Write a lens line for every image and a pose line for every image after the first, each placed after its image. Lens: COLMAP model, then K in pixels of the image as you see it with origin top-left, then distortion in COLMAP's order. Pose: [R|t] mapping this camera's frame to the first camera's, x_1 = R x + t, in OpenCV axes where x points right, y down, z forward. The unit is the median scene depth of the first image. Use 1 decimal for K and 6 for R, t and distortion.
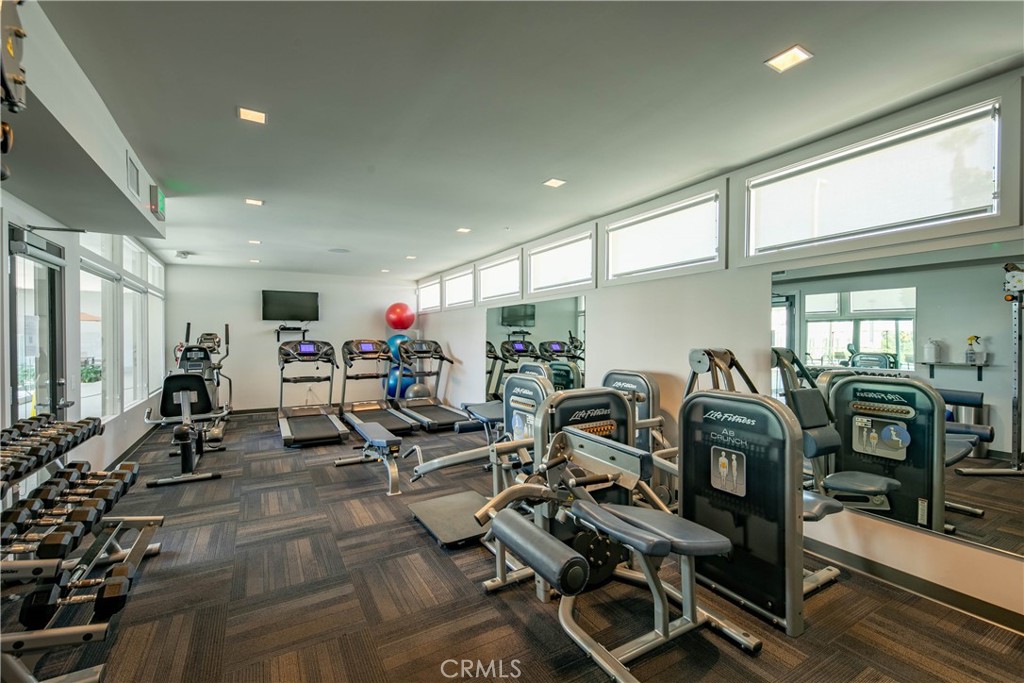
lens RADIAL K [[423.5, 0, 510.4], [0, 423.5, 341.4], [0, 0, 1]] dist [-0.000304, -0.000020]
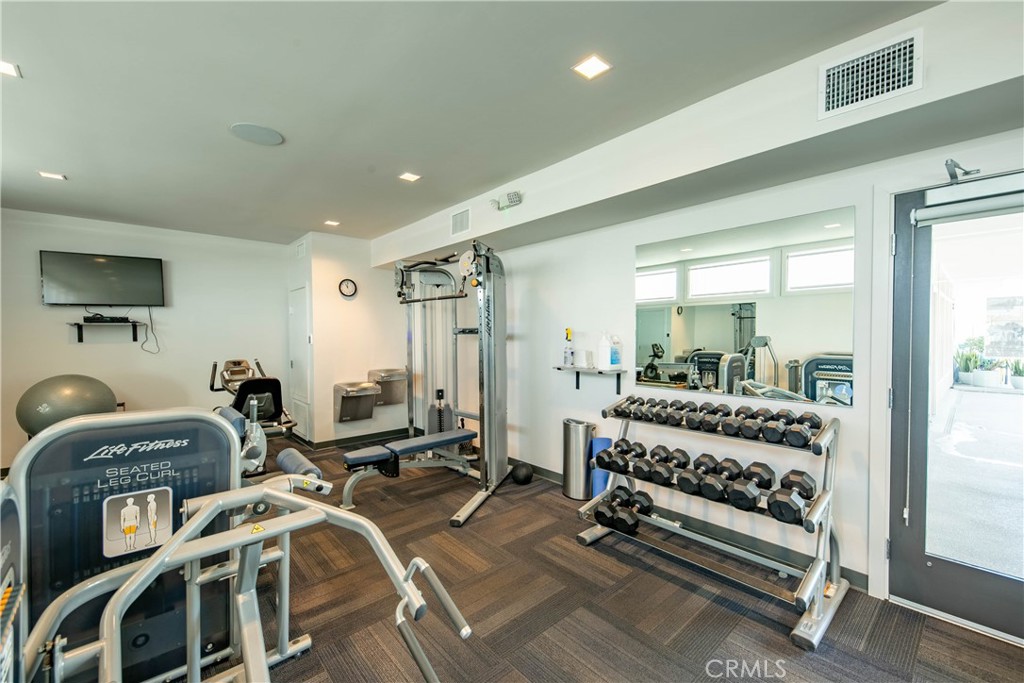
lens RADIAL K [[423.5, 0, 512.1], [0, 423.5, 340.8], [0, 0, 1]] dist [-0.000304, -0.000020]
pose [[-0.181980, -0.010303, 0.983248, -0.307092], [0.007020, 0.999906, 0.011777, -0.006087], [-0.983277, 0.009045, -0.181891, 0.507220]]
